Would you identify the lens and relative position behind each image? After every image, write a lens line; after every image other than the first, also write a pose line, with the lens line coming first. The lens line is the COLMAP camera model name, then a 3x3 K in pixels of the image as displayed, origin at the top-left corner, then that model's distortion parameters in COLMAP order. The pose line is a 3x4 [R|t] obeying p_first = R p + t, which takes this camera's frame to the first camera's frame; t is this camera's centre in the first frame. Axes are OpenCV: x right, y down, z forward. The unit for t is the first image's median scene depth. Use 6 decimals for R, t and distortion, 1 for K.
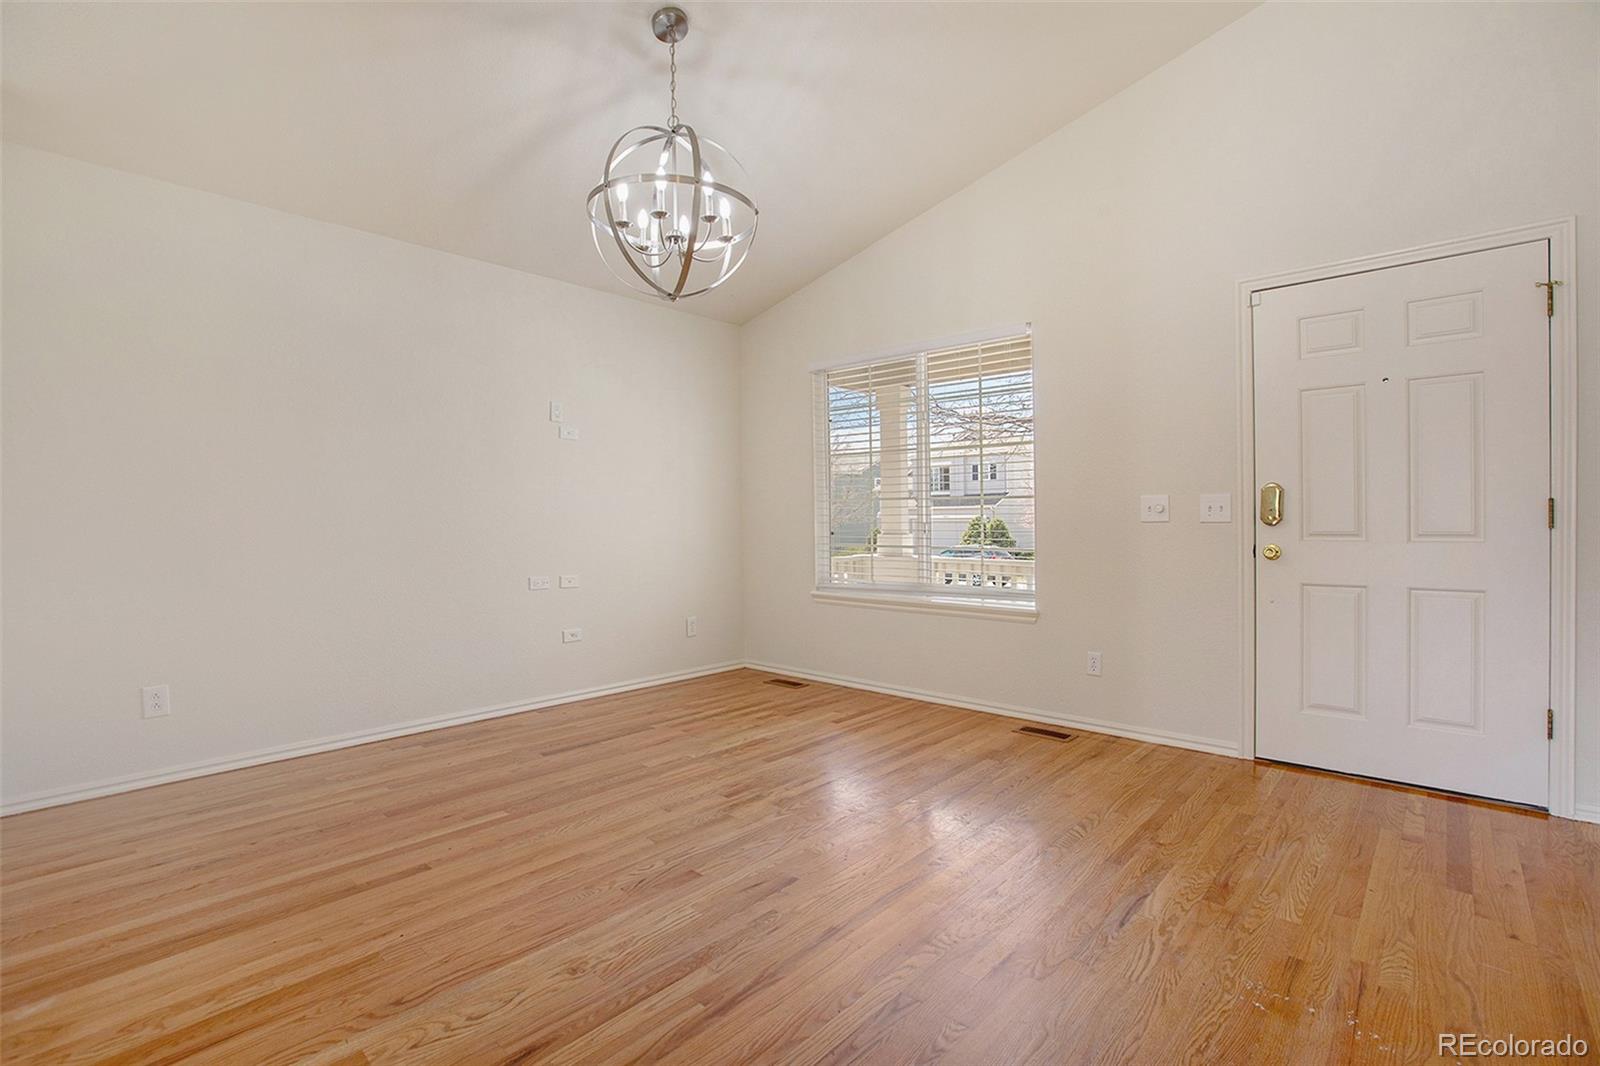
lens RADIAL K [[735.9, 0, 796.0], [0, 735.9, 522.2], [0, 0, 1]] dist [-0.049029, 0.016891]
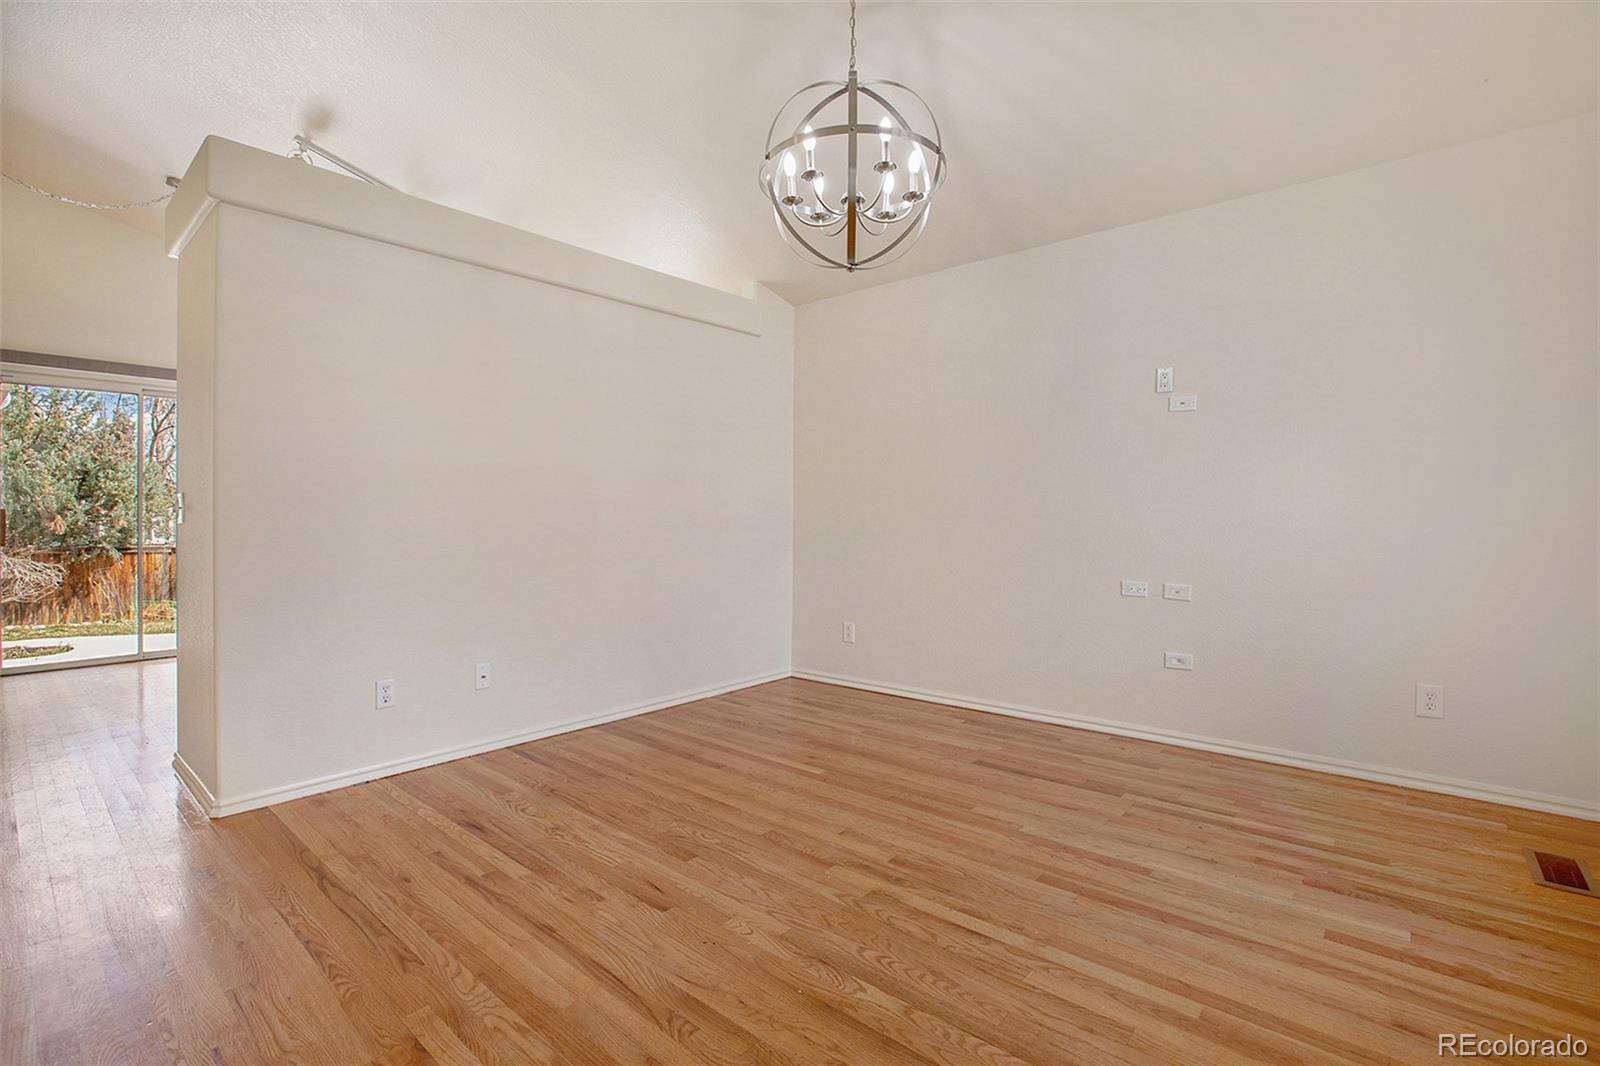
lens RADIAL K [[721.1, 0, 793.9], [0, 721.1, 525.1], [0, 0, 1]] dist [-0.047951, 0.014355]
pose [[0.027692, 0.013460, -0.999526, 0.609927], [0.002338, 0.999906, 0.013530, -0.003375], [0.999614, -0.002711, 0.027657, 0.781058]]
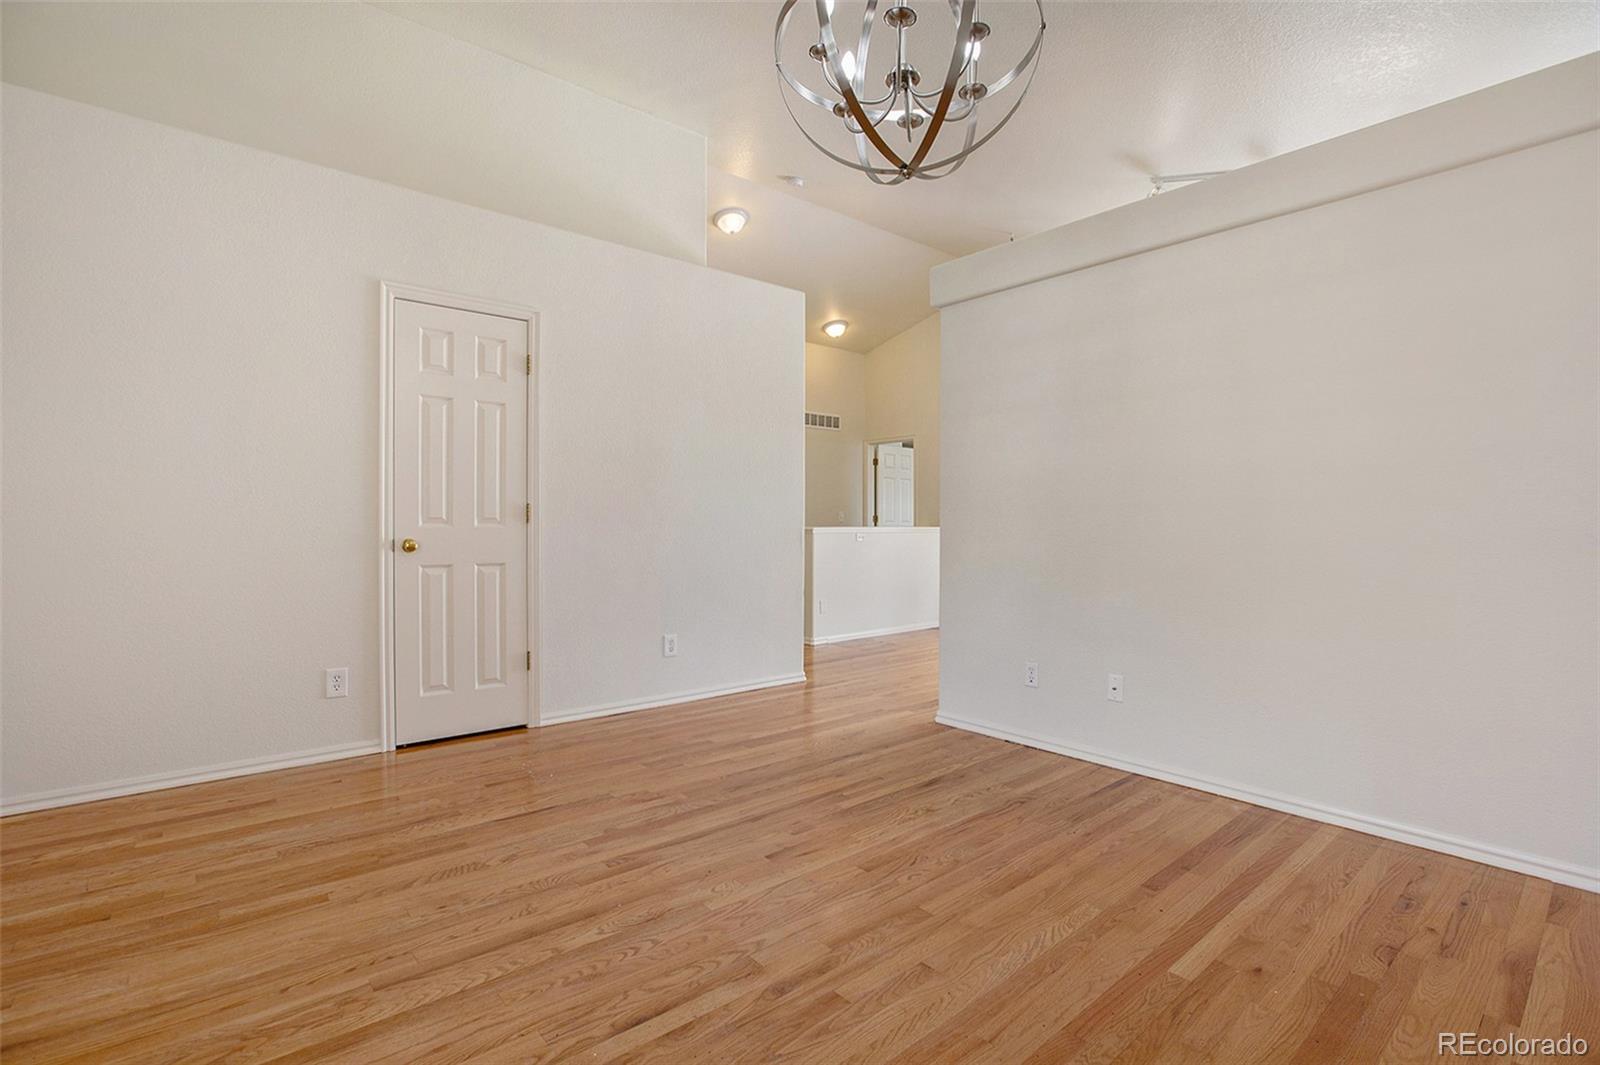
lens RADIAL K [[735.3, 0, 807.4], [0, 735.3, 547.0], [0, 0, 1]] dist [-0.058485, 0.015851]
pose [[-0.993653, -0.005313, 0.112360, -0.120425], [-0.001756, 0.999495, 0.031729, 0.002293], [-0.112472, 0.031330, -0.993161, 1.395586]]
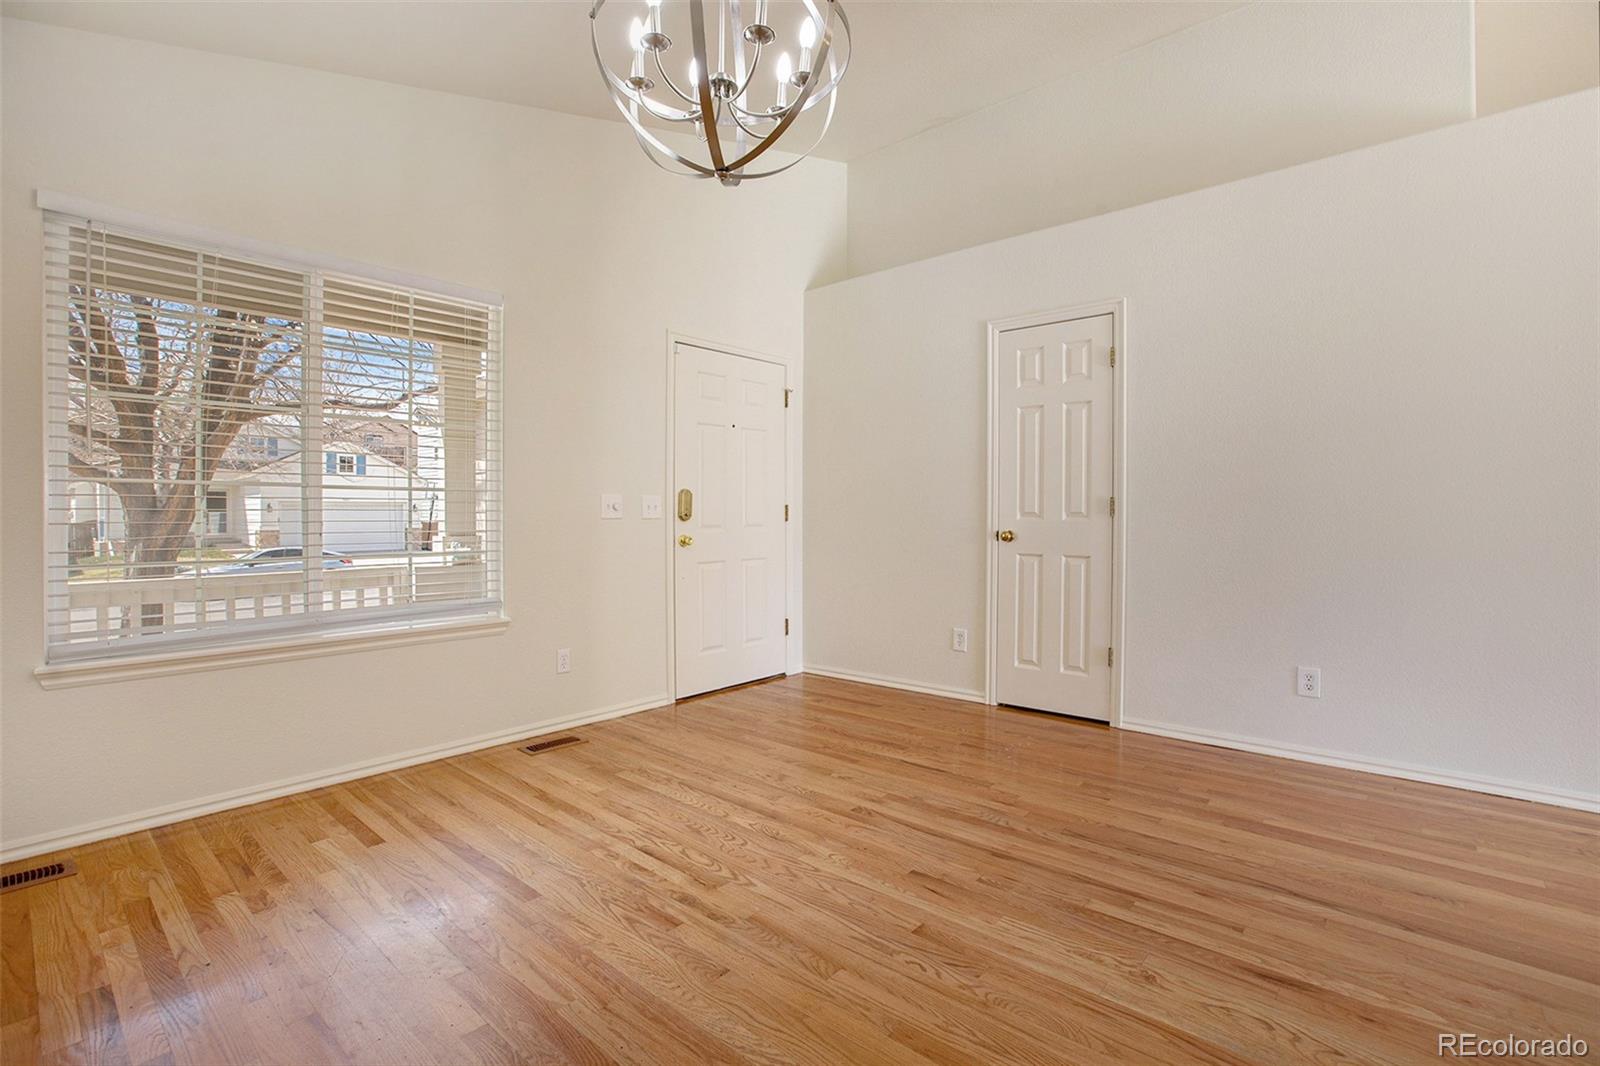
lens RADIAL K [[735.9, 0, 796.0], [0, 735.9, 522.2], [0, 0, 1]] dist [-0.049029, 0.016891]
pose [[-0.020116, -0.004148, 0.999789, -0.683235], [0.004576, 0.999981, 0.004241, 0.002461], [-0.999787, 0.004660, -0.020097, 0.808262]]
